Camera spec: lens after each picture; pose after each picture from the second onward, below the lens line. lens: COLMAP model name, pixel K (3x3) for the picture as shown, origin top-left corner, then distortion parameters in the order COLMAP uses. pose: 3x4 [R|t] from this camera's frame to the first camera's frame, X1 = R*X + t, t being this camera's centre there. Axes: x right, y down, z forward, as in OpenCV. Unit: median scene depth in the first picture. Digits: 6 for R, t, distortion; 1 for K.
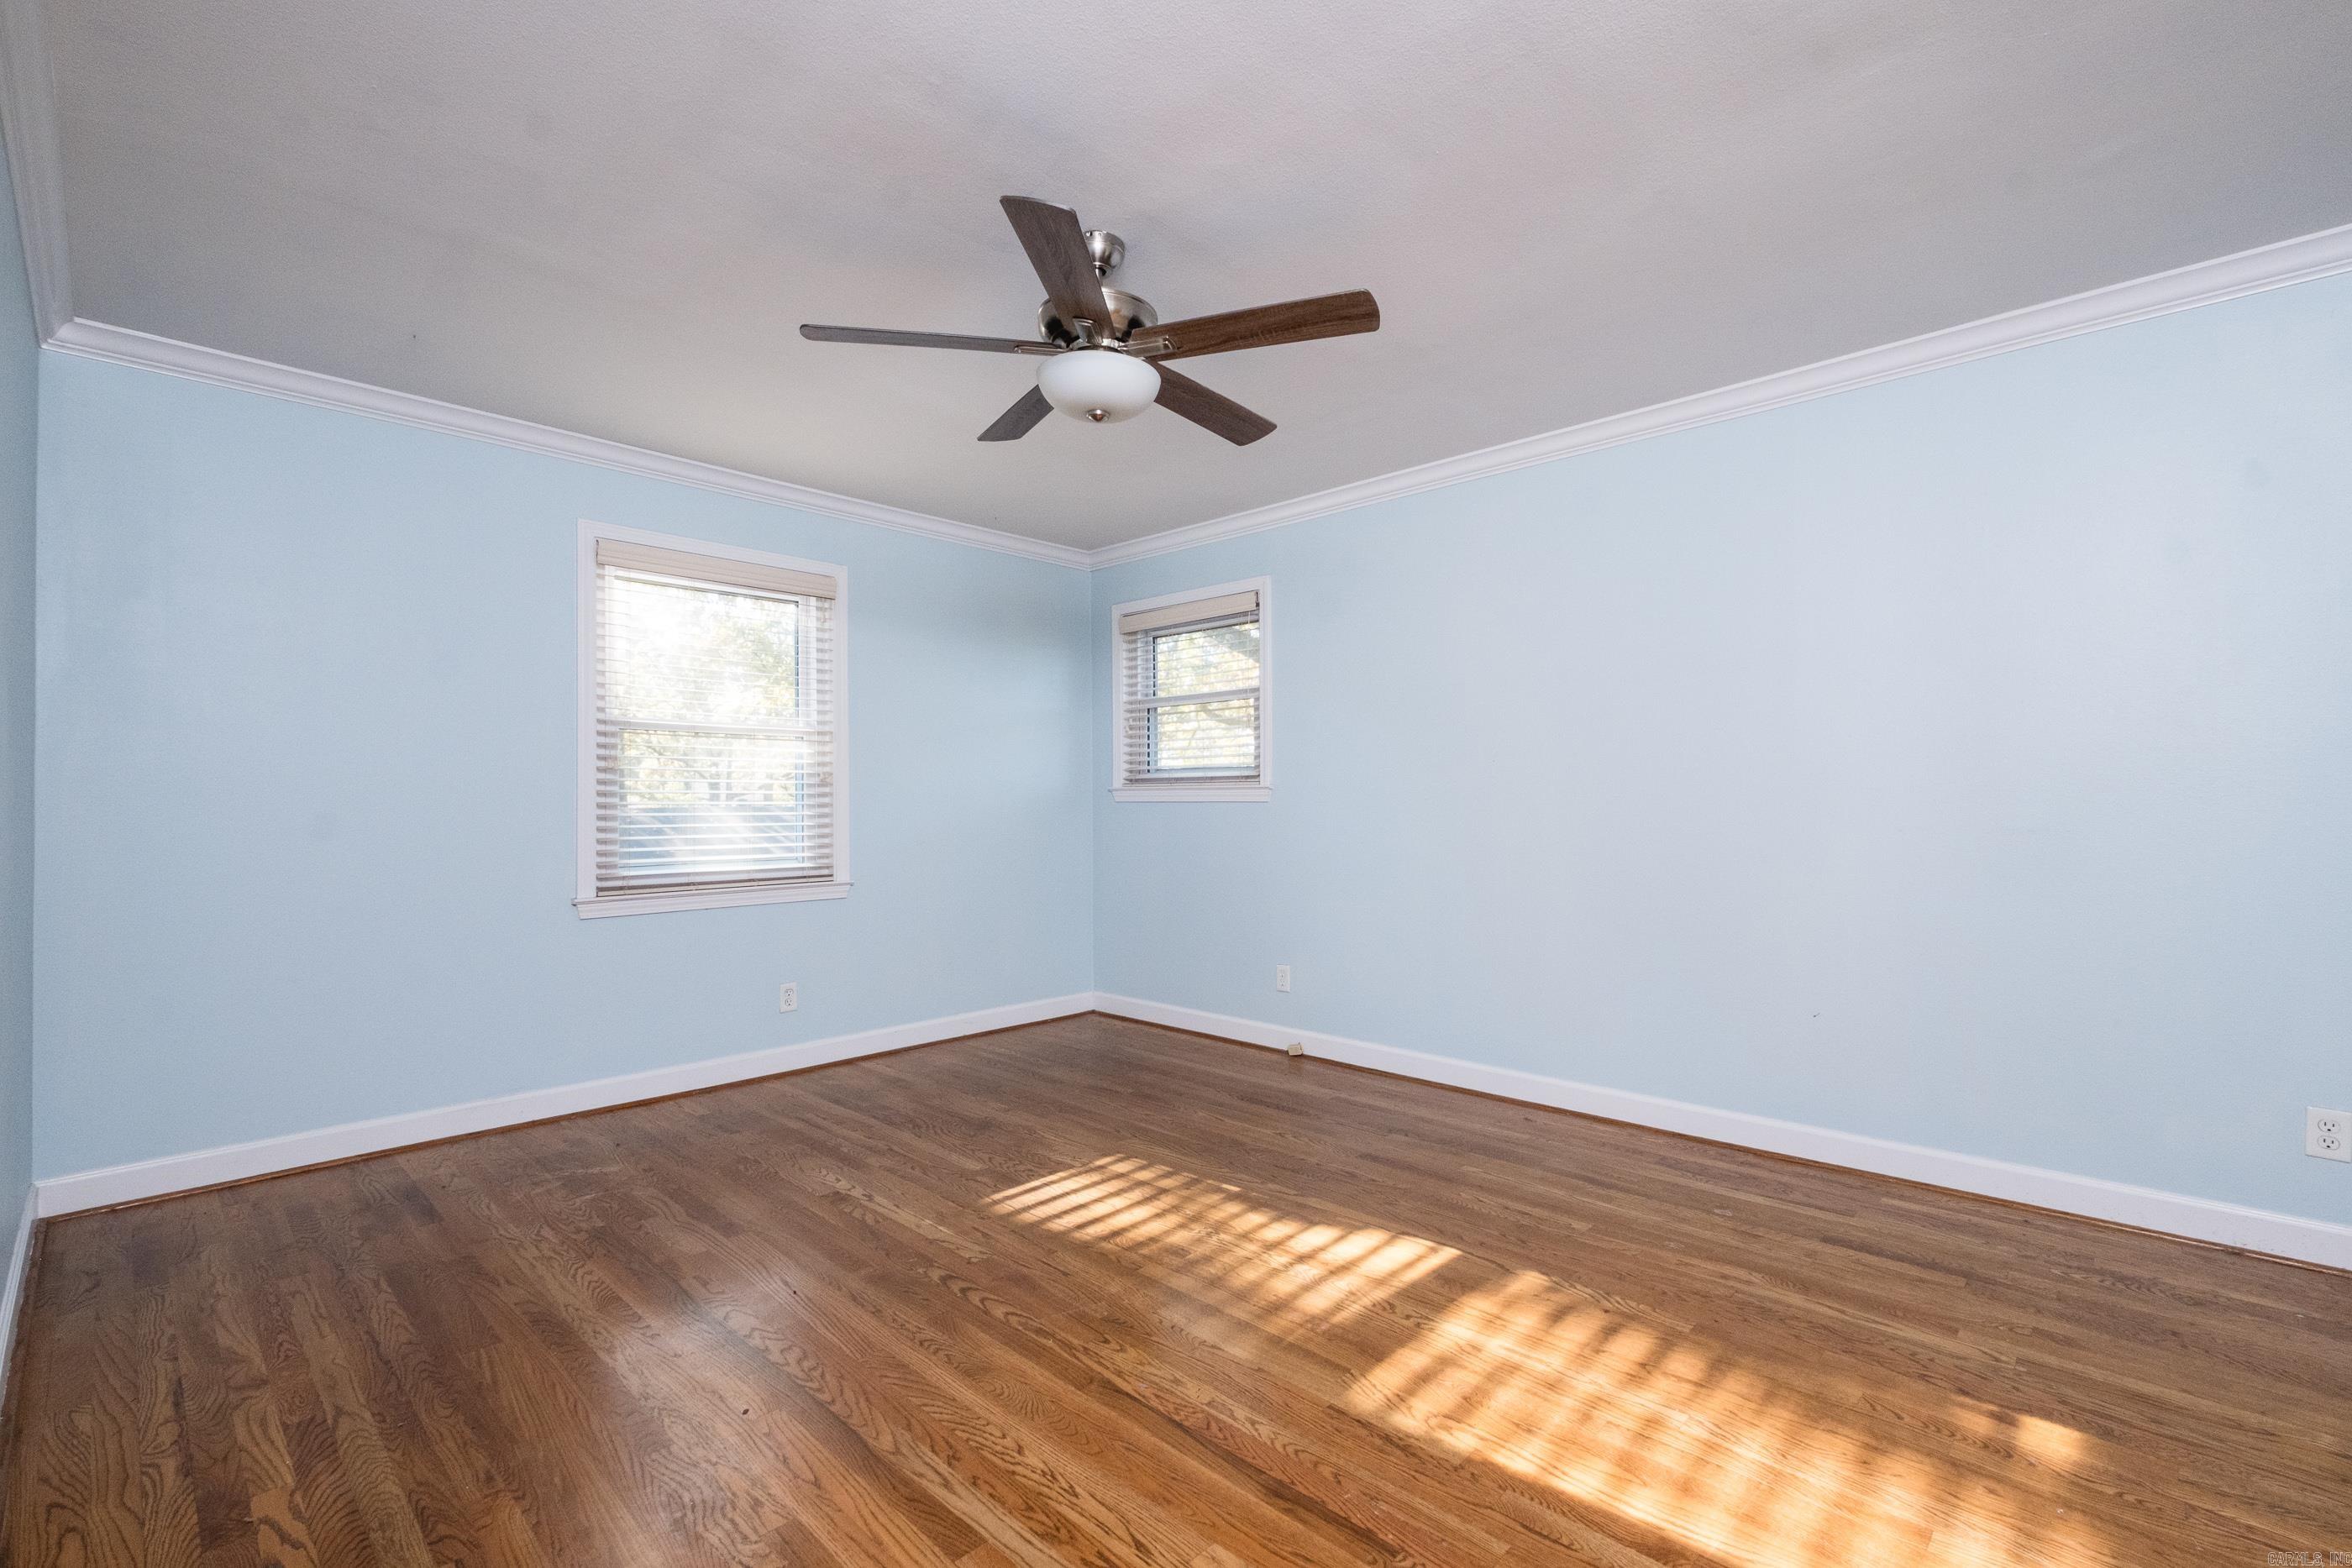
lens RADIAL K [[1030.6, 0, 1192.6], [0, 1030.6, 793.5], [0, 0, 1]] dist [0.001816, -0.001173]
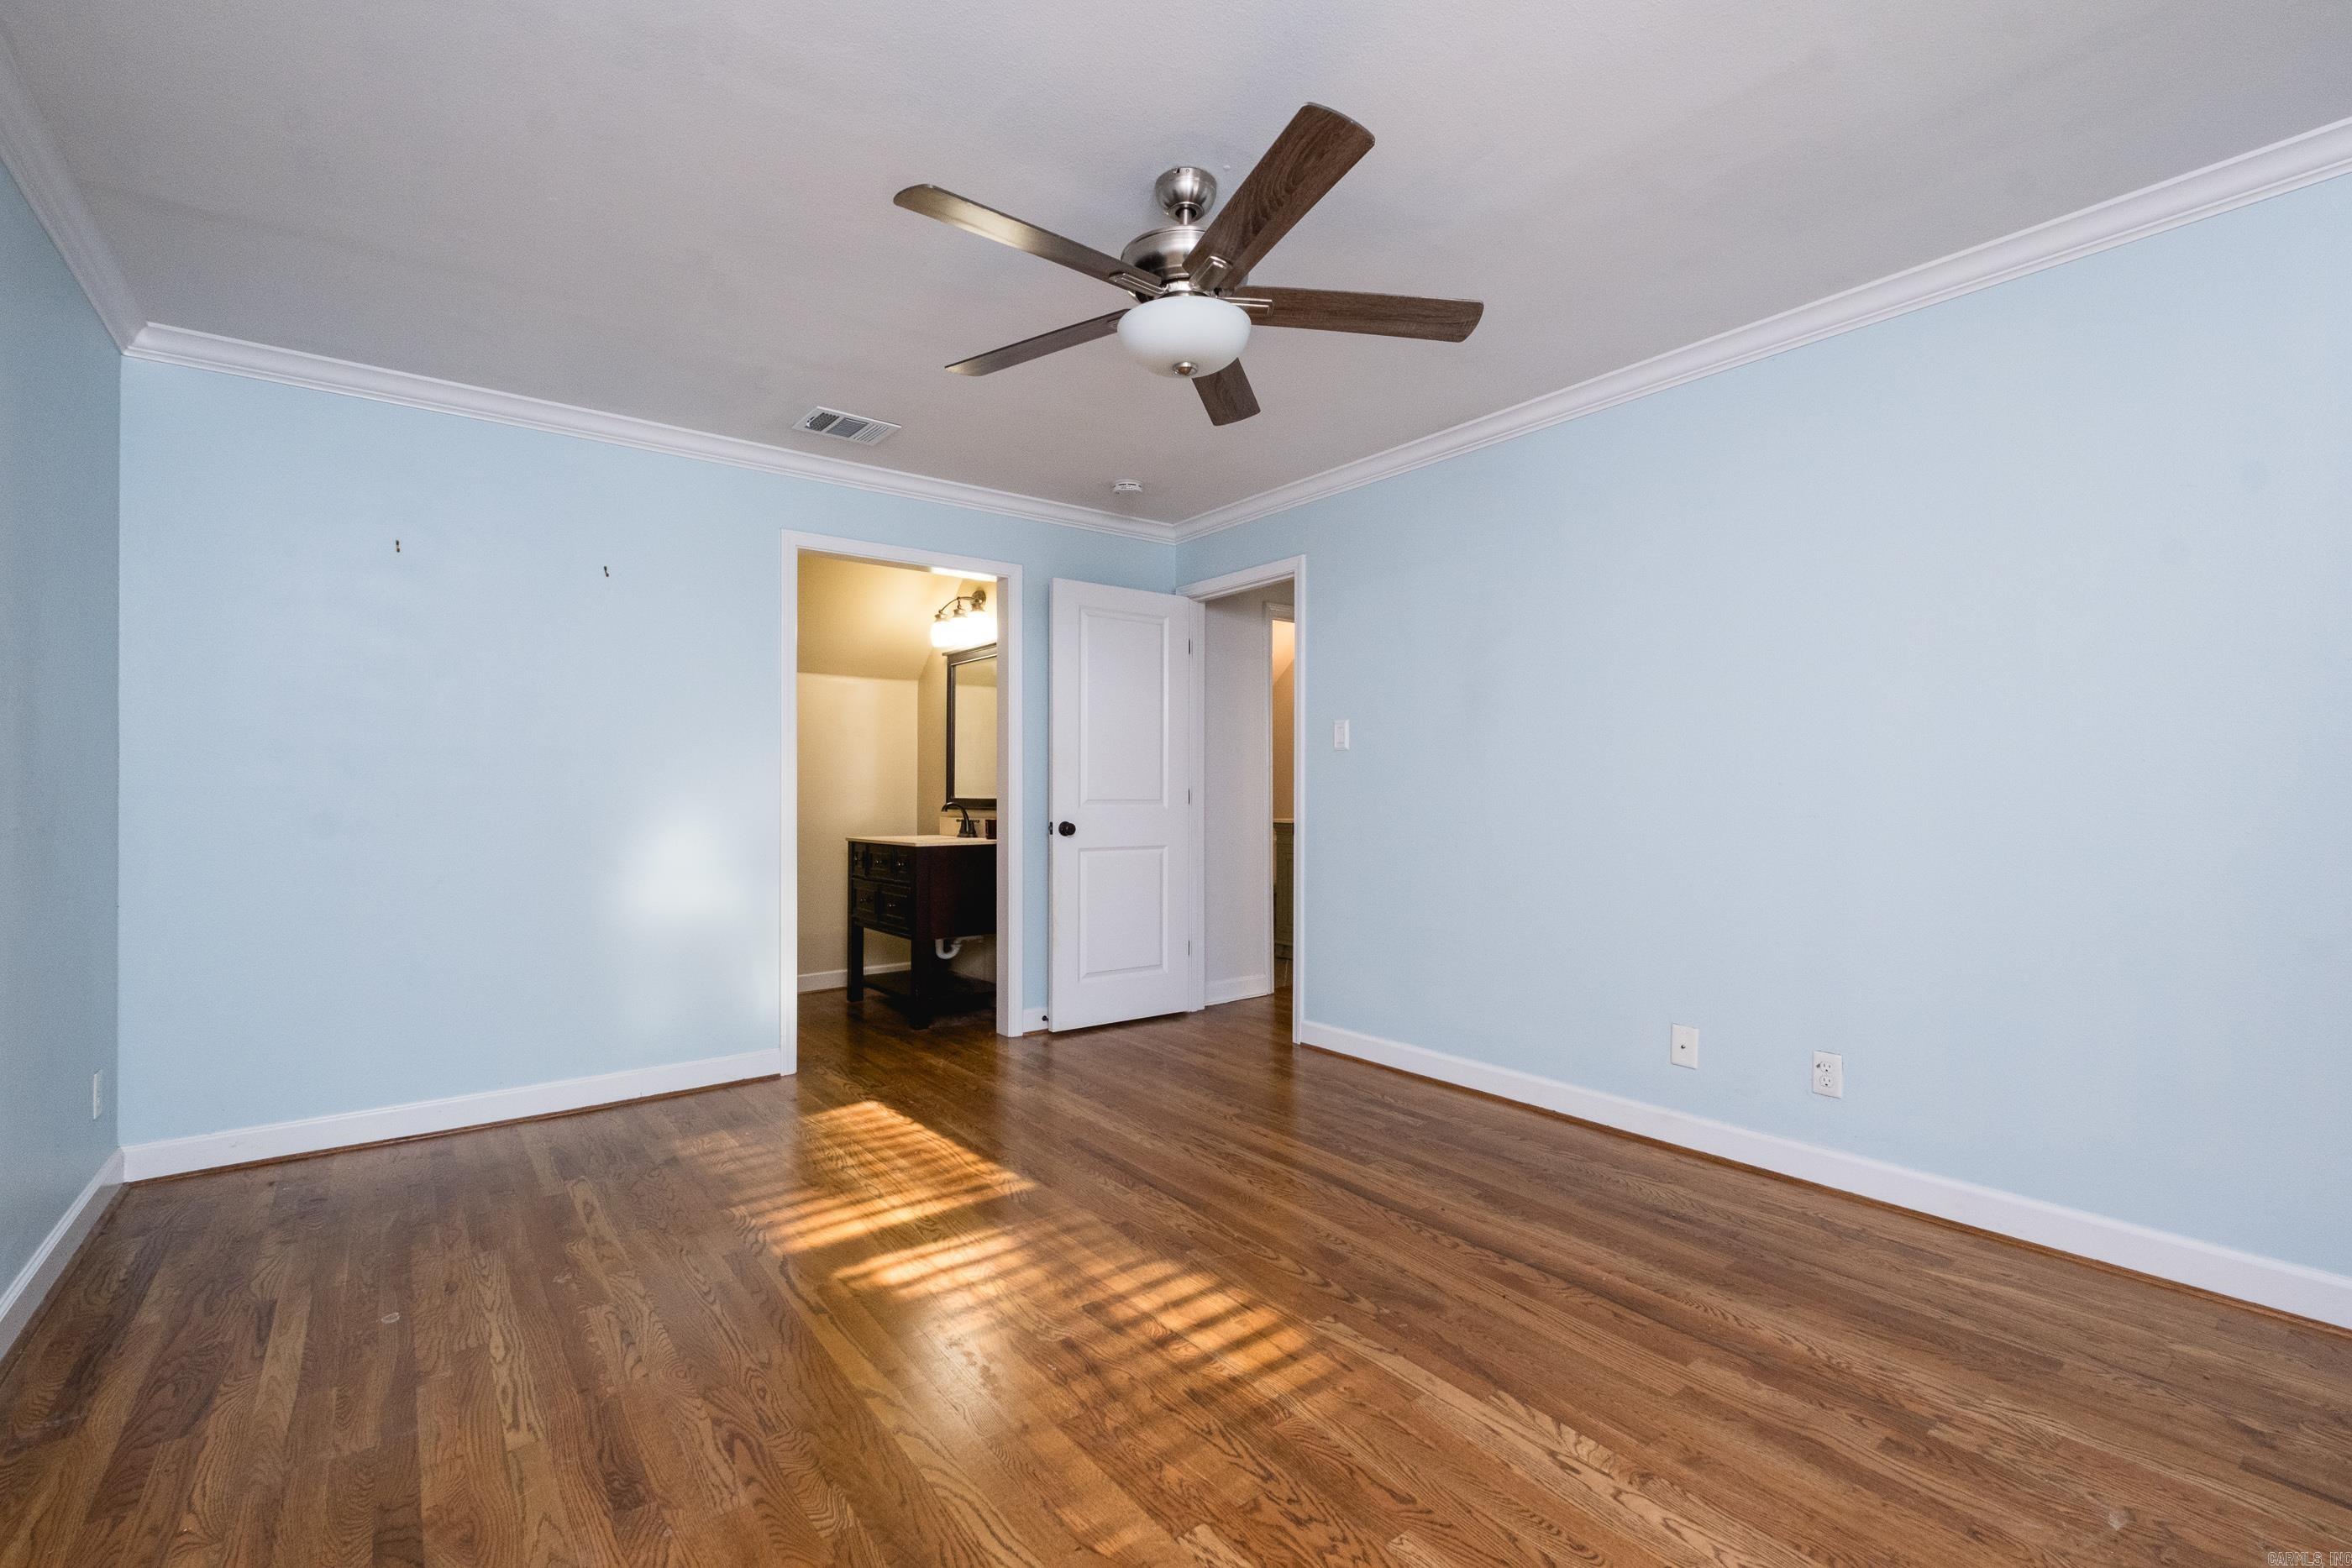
lens RADIAL K [[1030.6, 0, 1192.6], [0, 1030.6, 793.5], [0, 0, 1]] dist [0.001816, -0.001173]
pose [[-0.988474, 0.008482, 0.151150, -0.252267], [0.008299, 0.999964, -0.001839, 0.016507], [-0.151160, -0.000564, -0.988509, 2.020638]]
